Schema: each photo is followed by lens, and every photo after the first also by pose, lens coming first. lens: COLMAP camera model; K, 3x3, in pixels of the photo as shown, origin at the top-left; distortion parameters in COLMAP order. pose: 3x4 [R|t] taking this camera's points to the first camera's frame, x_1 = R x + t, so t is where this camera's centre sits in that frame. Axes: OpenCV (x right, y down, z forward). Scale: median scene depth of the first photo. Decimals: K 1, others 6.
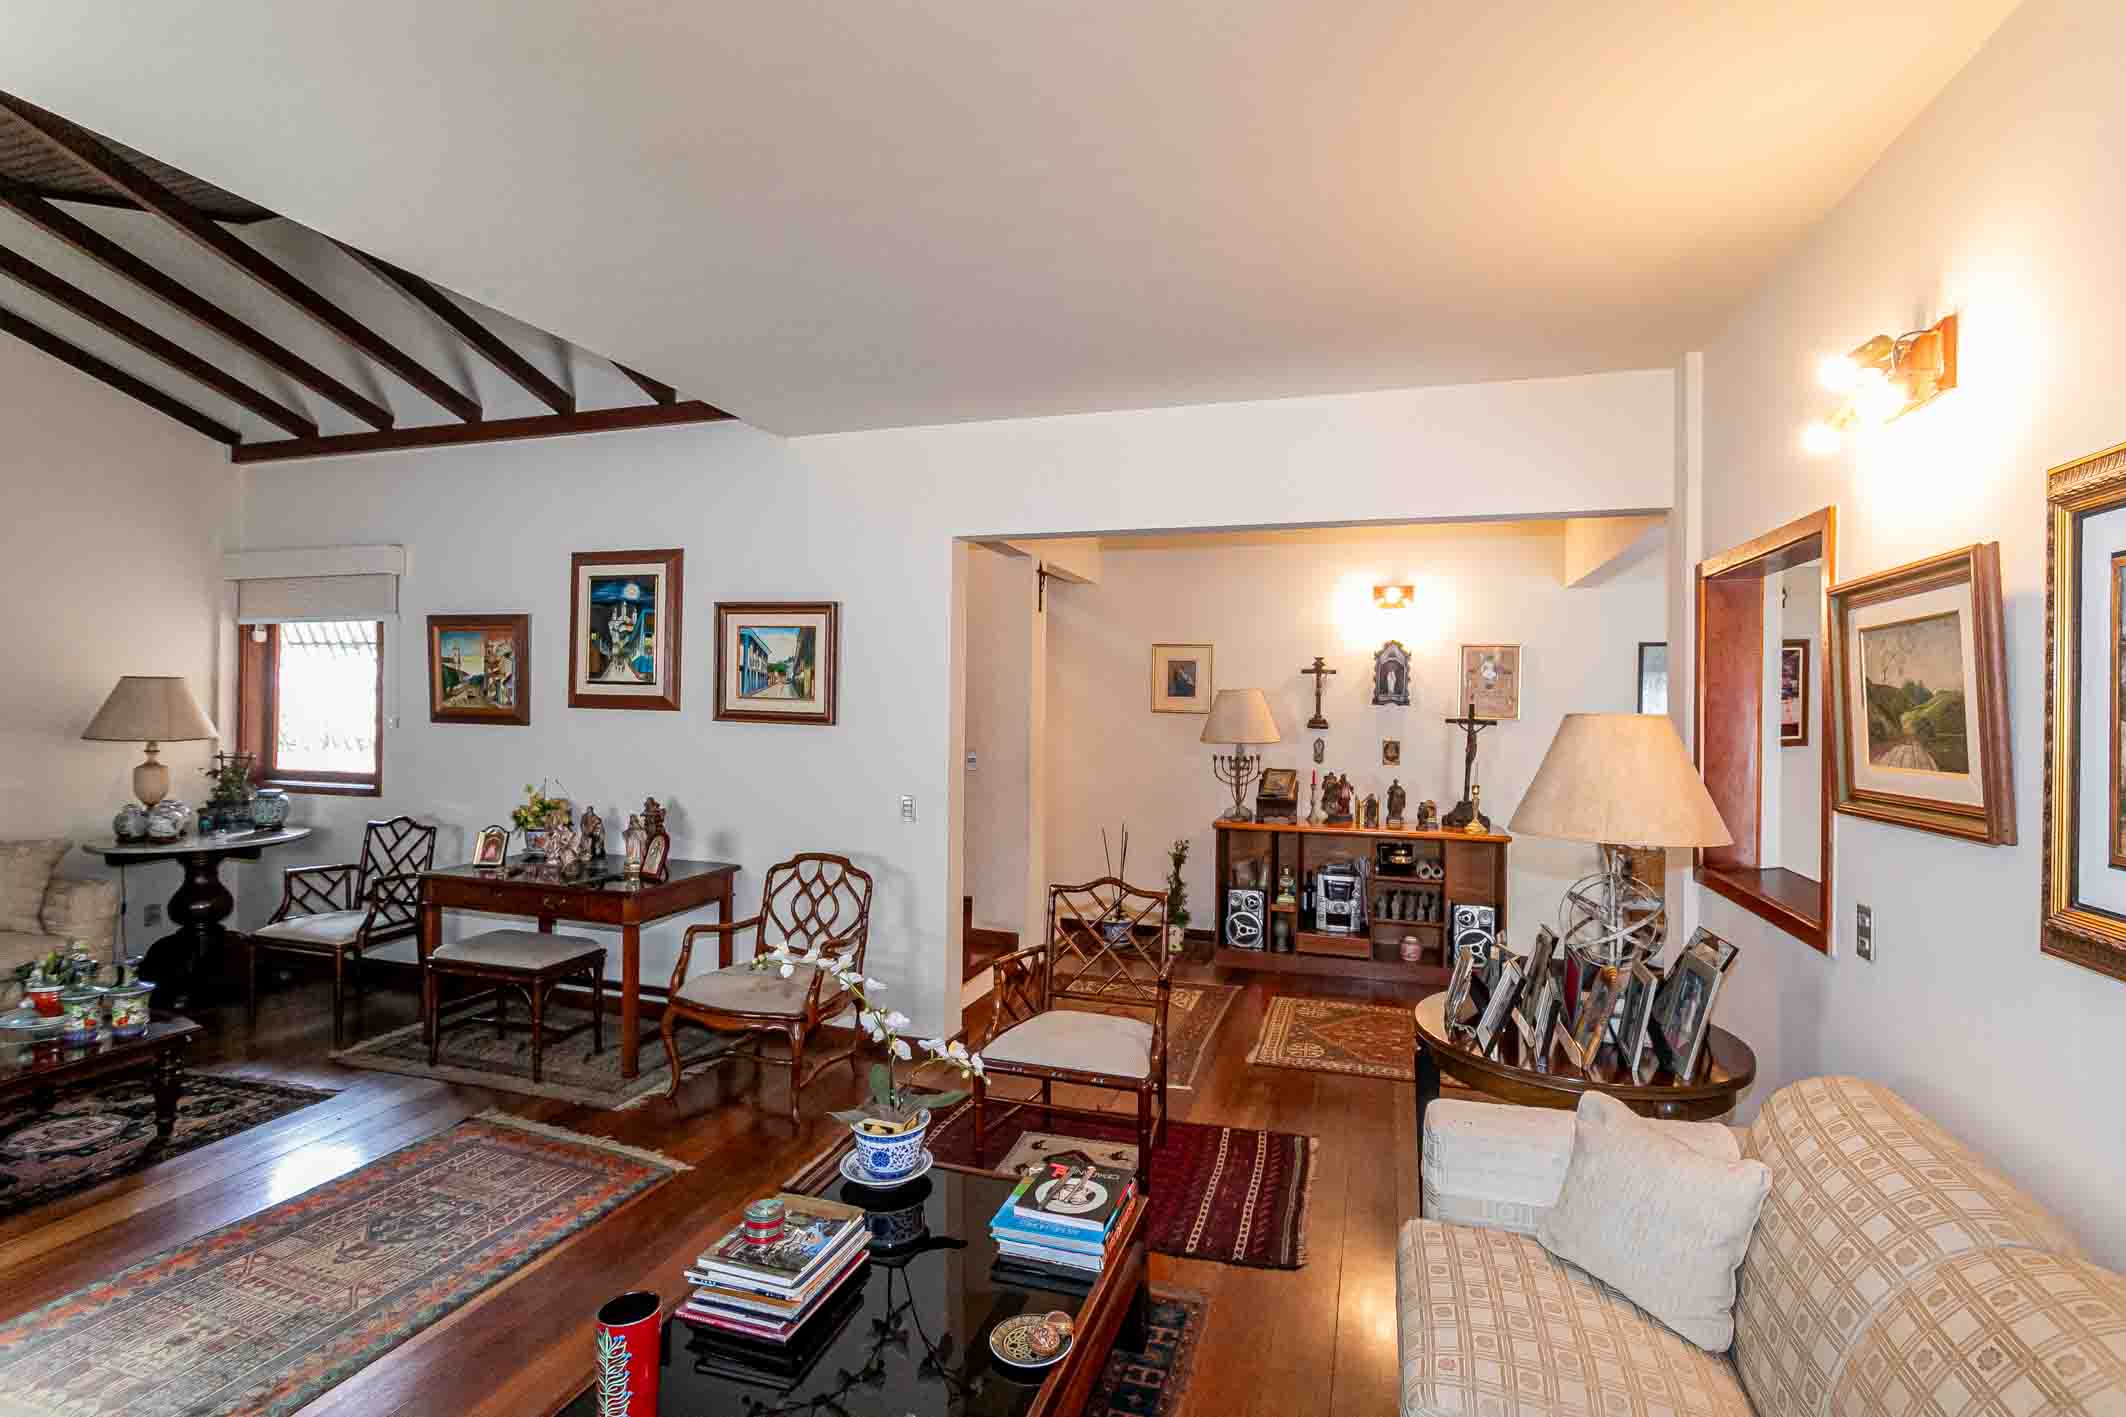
lens RADIAL K [[1005.1, 0, 1068.9], [0, 1005.1, 700.6], [0, 0, 1]] dist [0.000977, 0.001251]
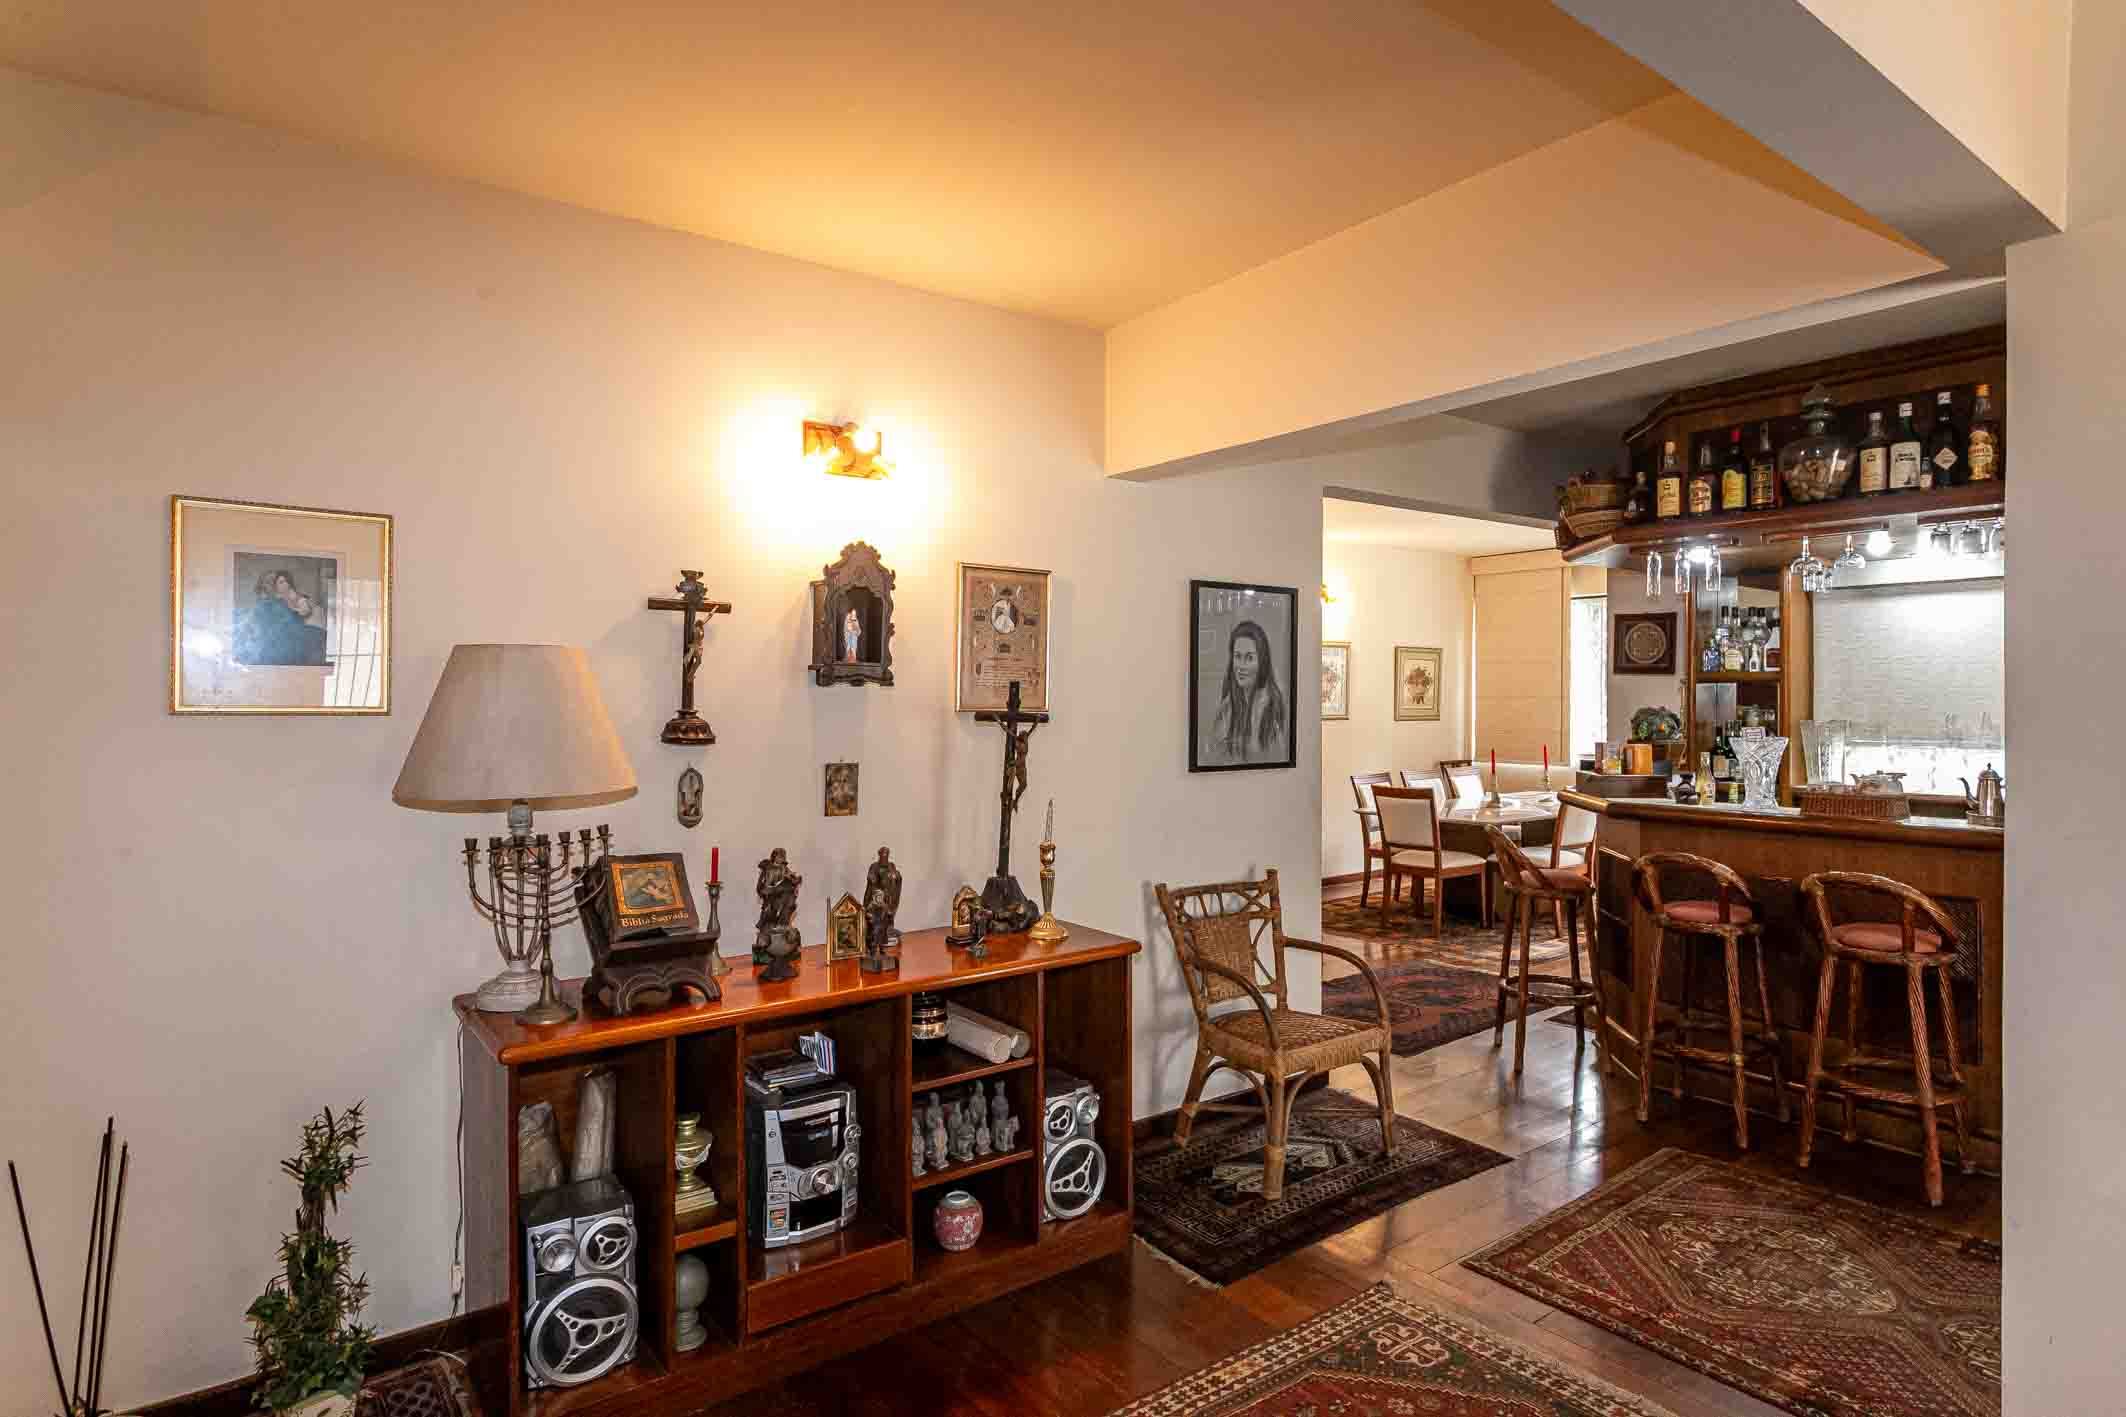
lens RADIAL K [[1127.8, 0, 1049.9], [0, 1127.8, 713.7], [0, 0, 1]] dist [-0.005122, 0.001670]
pose [[0.592765, -0.026476, 0.804940, -0.047113], [0.008388, 0.999608, 0.026702, 0.005469], [-0.805332, -0.009077, 0.592755, 0.772527]]
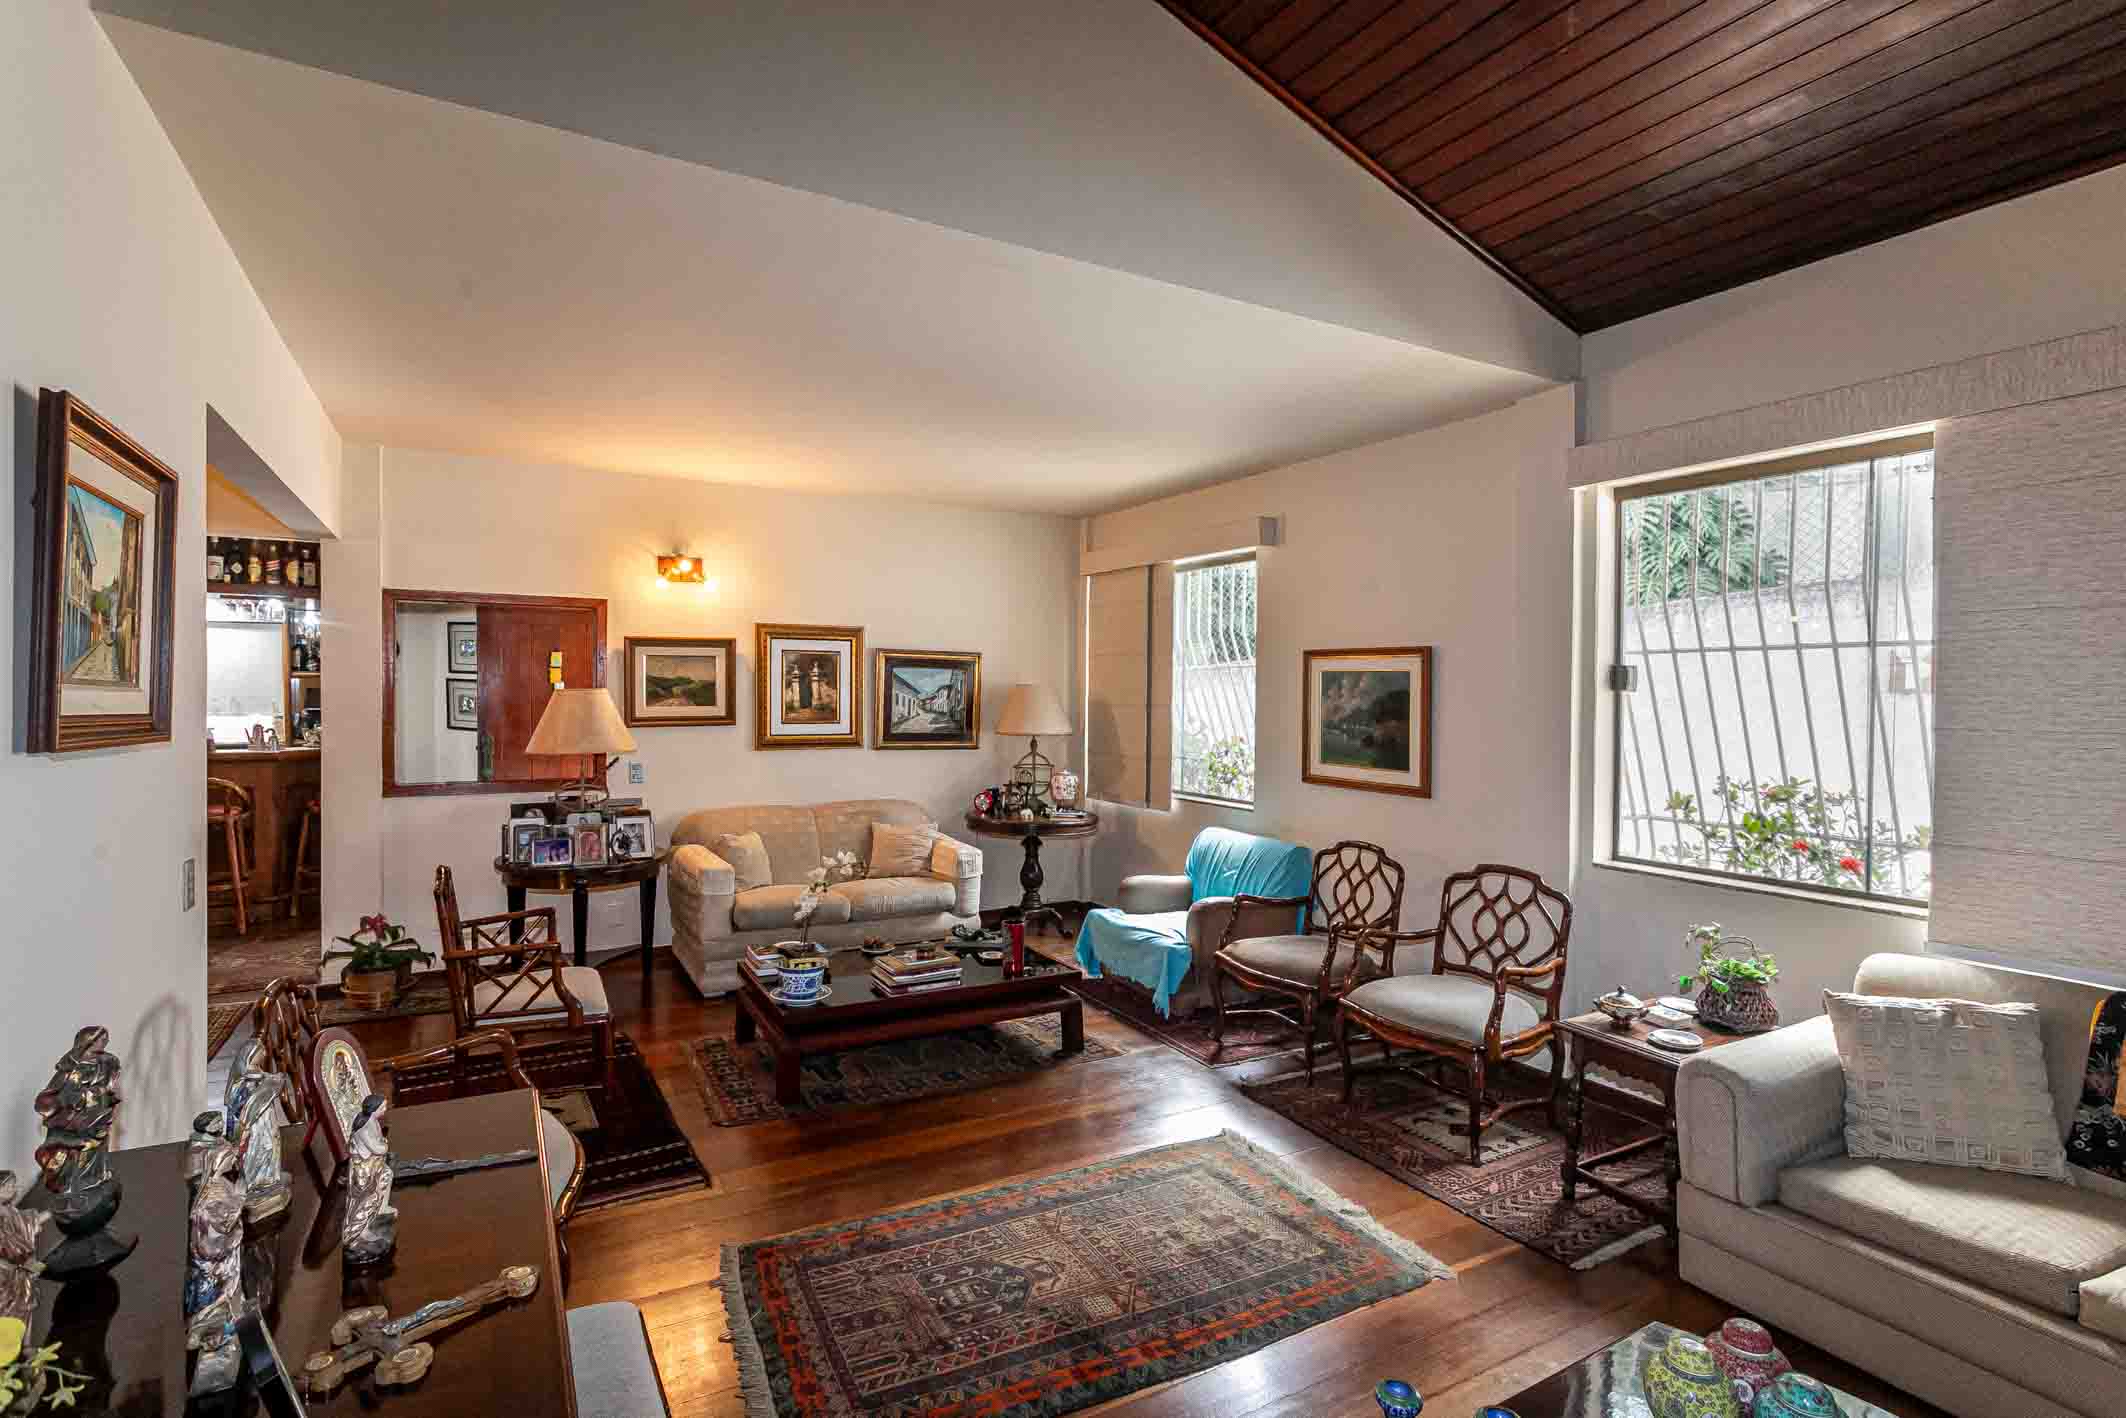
lens RADIAL K [[1005.1, 0, 1050.2], [0, 1005.1, 697.6], [0, 0, 1]] dist [0.000977, 0.001251]
pose [[-0.729767, -0.025032, 0.683237, -0.774014], [-0.019395, 0.999685, 0.015909, -0.009639], [-0.683420, -0.001642, -0.730023, 0.970350]]
